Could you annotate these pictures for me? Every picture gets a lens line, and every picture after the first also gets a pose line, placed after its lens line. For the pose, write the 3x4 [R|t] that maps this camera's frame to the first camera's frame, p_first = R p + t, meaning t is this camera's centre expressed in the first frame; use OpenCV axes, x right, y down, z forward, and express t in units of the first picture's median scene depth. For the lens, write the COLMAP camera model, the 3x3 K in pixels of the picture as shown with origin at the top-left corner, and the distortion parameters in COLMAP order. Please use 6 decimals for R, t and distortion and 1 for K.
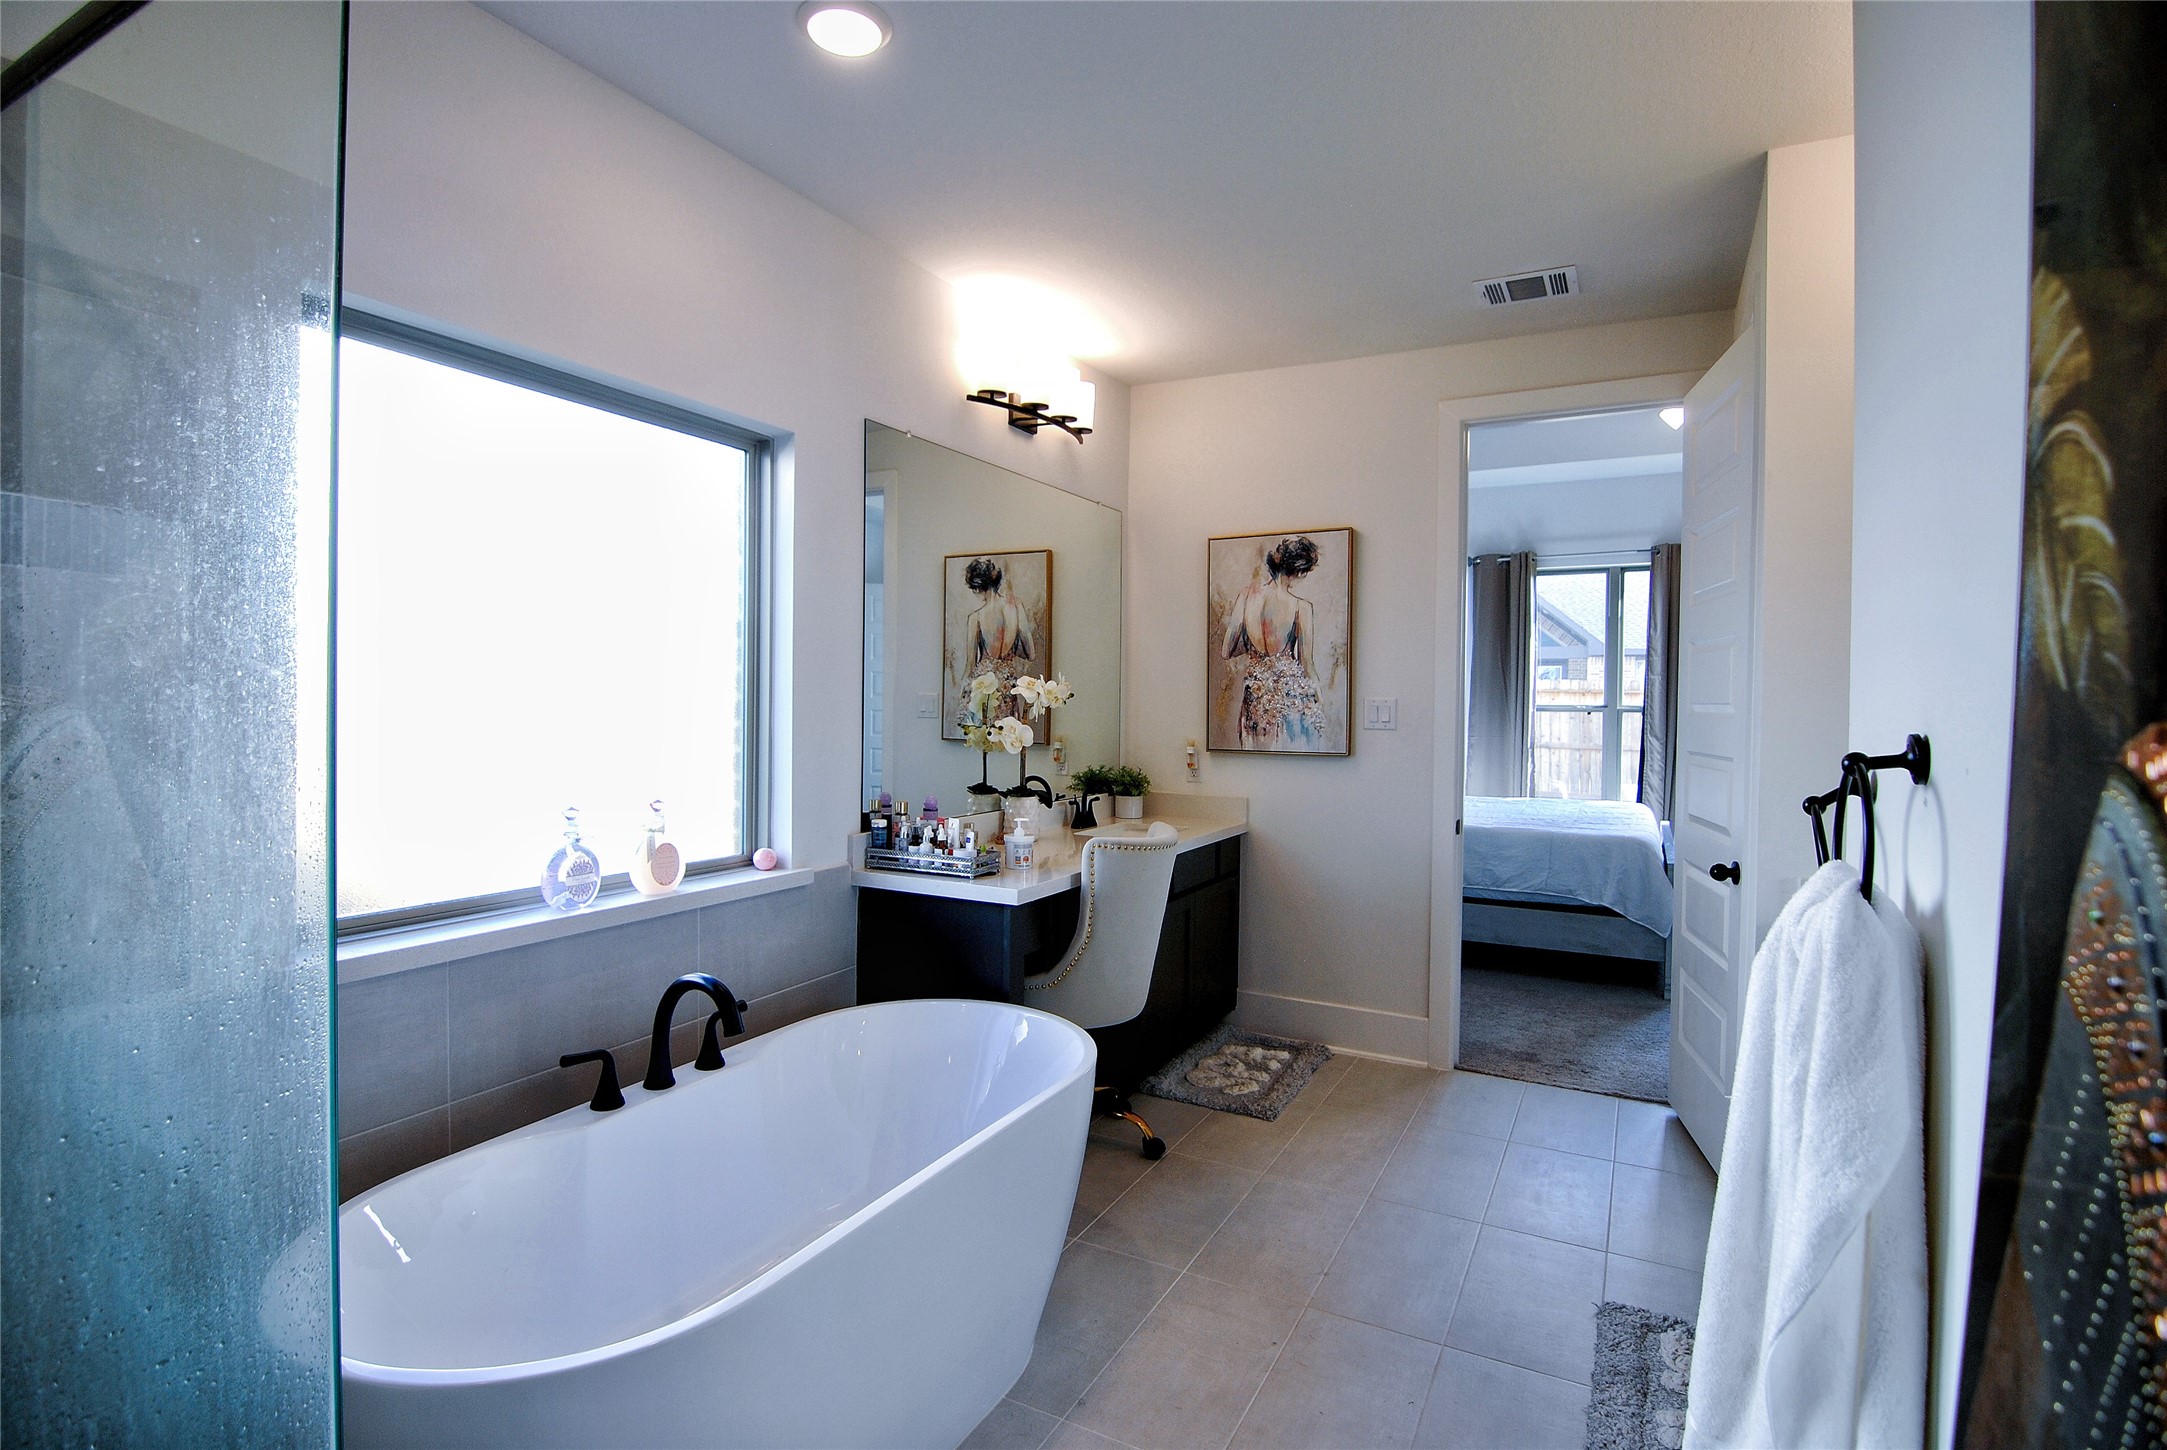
lens RADIAL K [[1062.5, 0, 1076.6], [0, 1062.5, 705.7], [0, 0, 1]] dist [-0.001446, -0.000414]
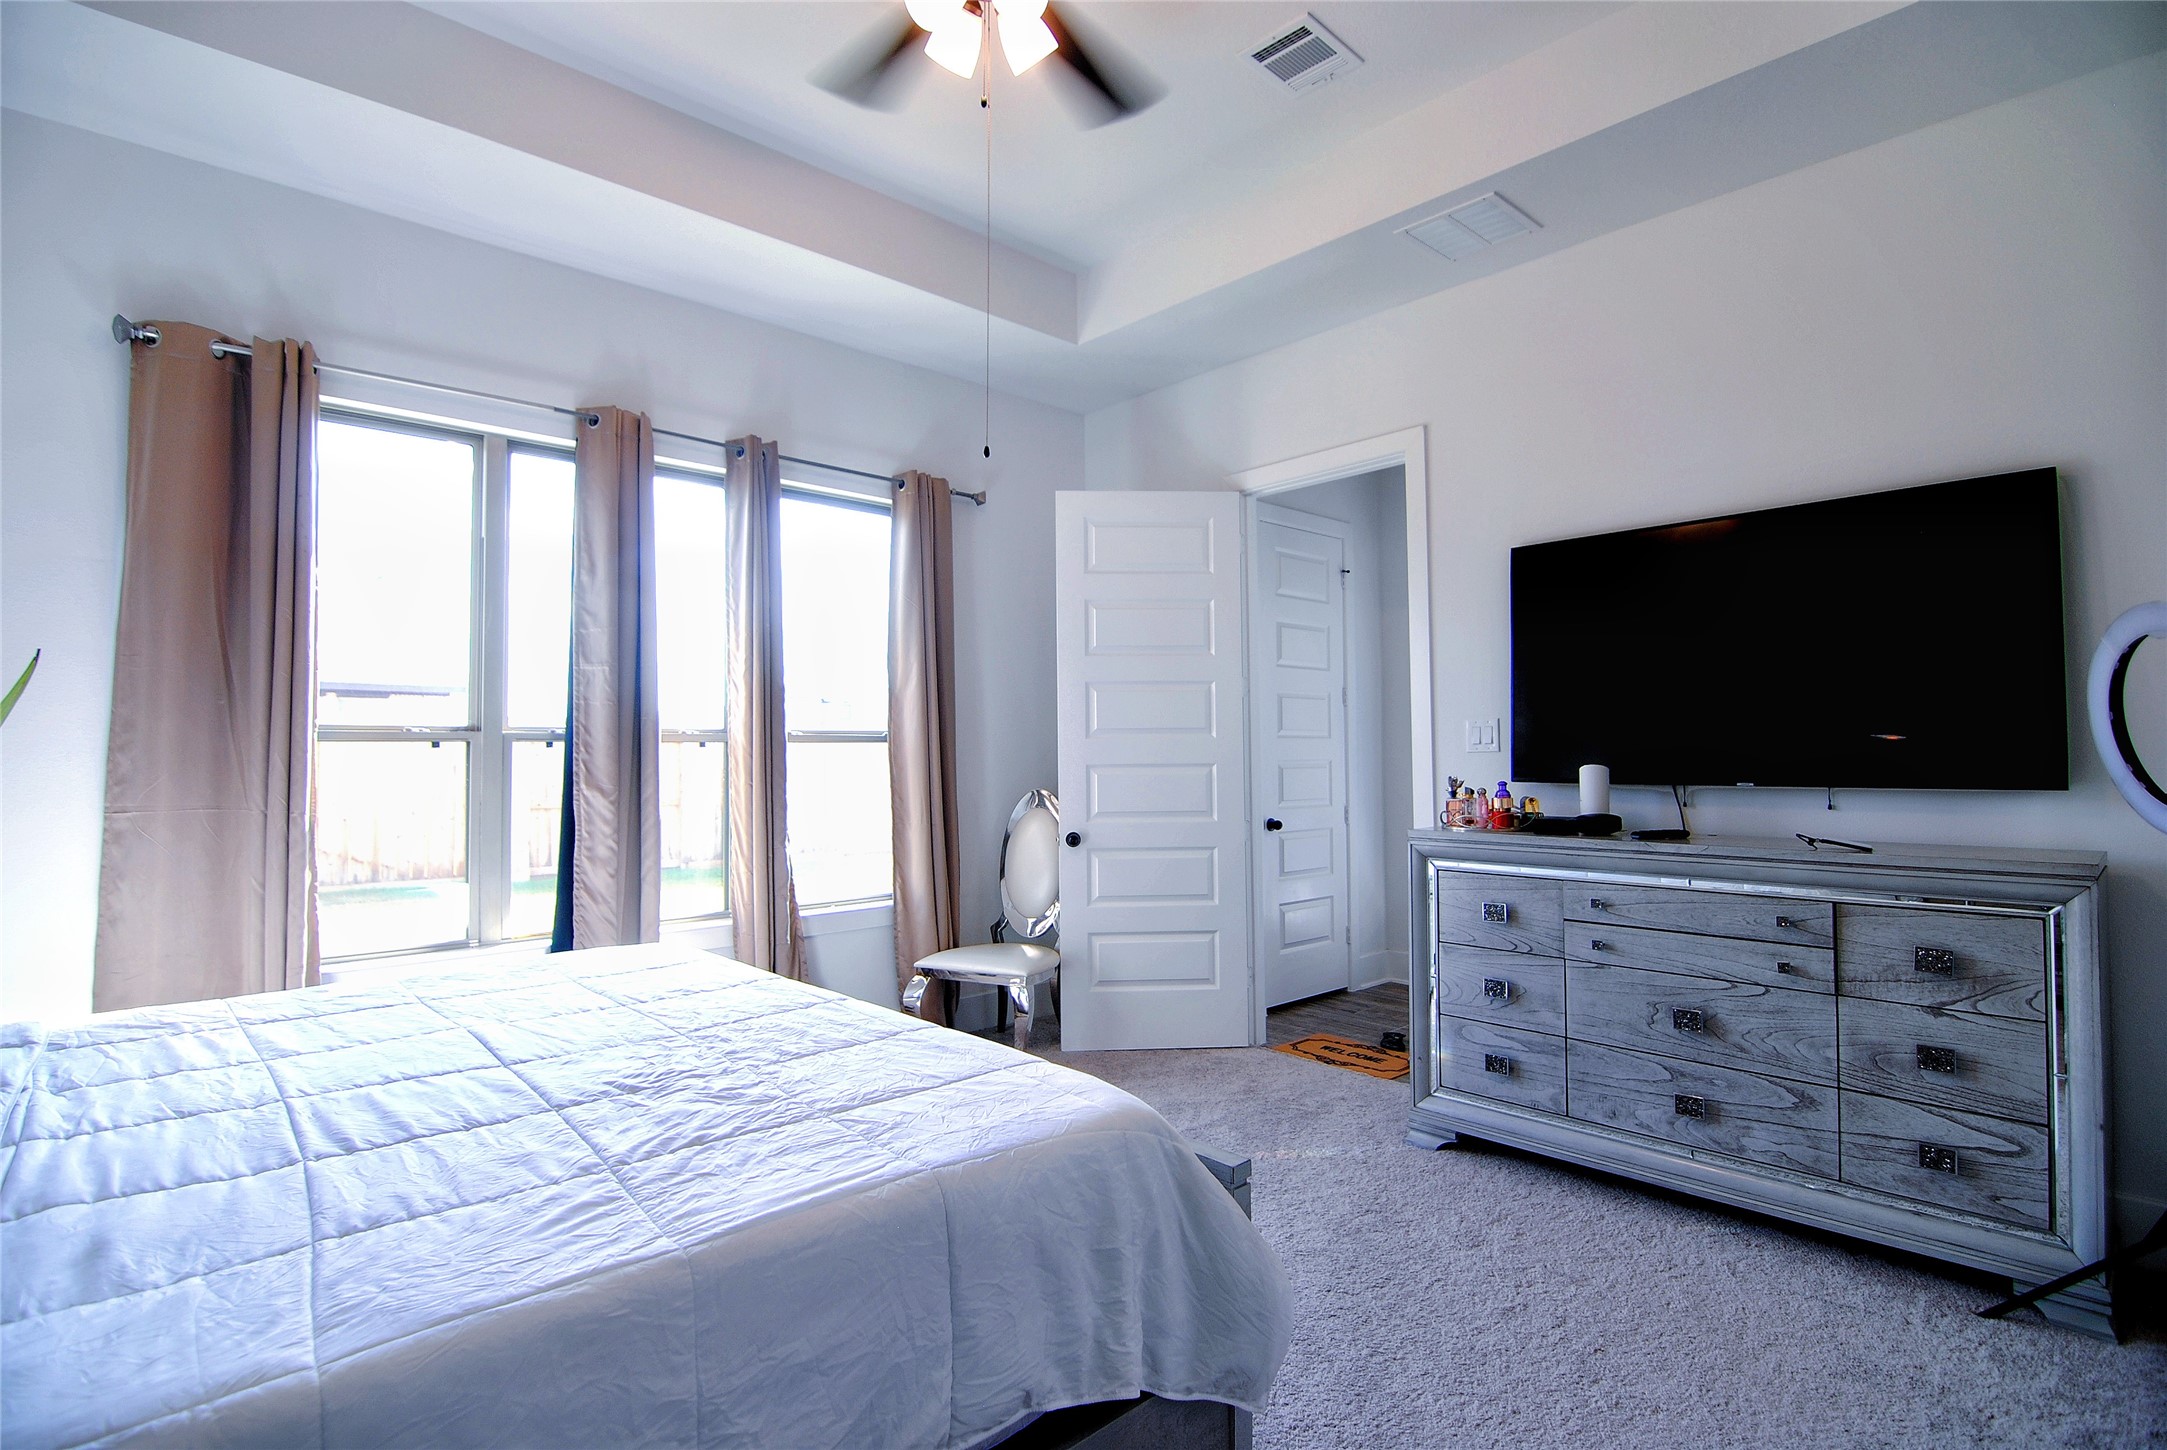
lens RADIAL K [[1062.5, 0, 1076.6], [0, 1062.5, 705.7], [0, 0, 1]] dist [-0.001446, -0.000414]
pose [[0.321391, 0.029411, 0.946490, 0.145486], [0.008583, 0.999386, -0.033969, 0.008802], [-0.946908, 0.019041, 0.320941, 0.609000]]
